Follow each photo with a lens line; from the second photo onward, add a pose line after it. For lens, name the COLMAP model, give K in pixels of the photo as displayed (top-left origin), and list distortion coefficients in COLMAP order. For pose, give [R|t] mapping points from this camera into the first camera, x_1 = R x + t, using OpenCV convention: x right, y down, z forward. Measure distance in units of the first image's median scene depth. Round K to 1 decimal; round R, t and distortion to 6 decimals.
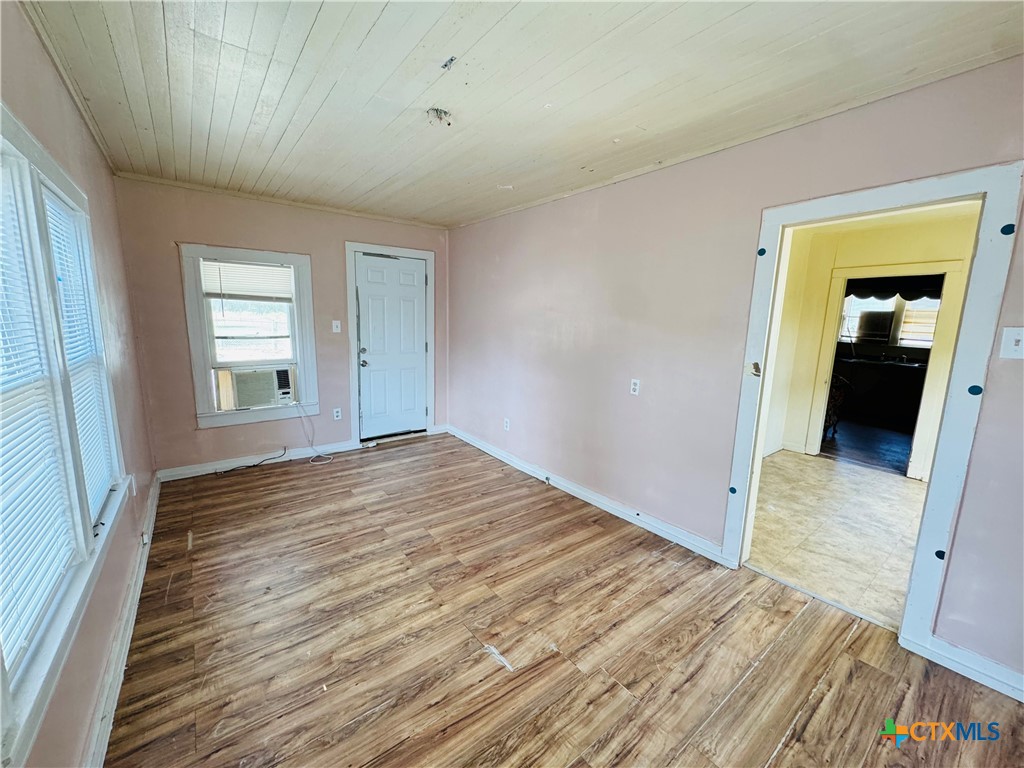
lens RADIAL K [[409.0, 0, 516.9], [0, 409.0, 388.3], [0, 0, 1]] dist [-0.003185, -0.000224]
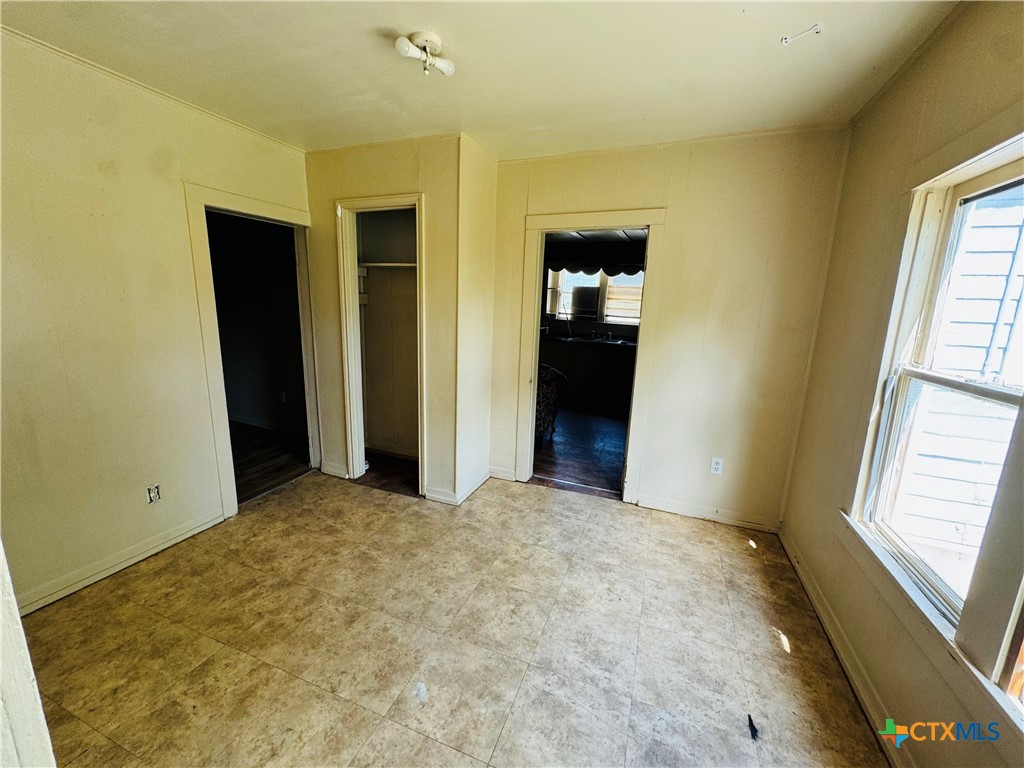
lens RADIAL K [[409.0, 0, 509.2], [0, 409.0, 381.8], [0, 0, 1]] dist [-0.003185, -0.000224]
pose [[0.866789, -0.093740, 0.489786, 0.310611], [0.072821, 0.995438, 0.061642, -0.051433], [-0.493330, -0.017764, 0.869661, 0.329490]]
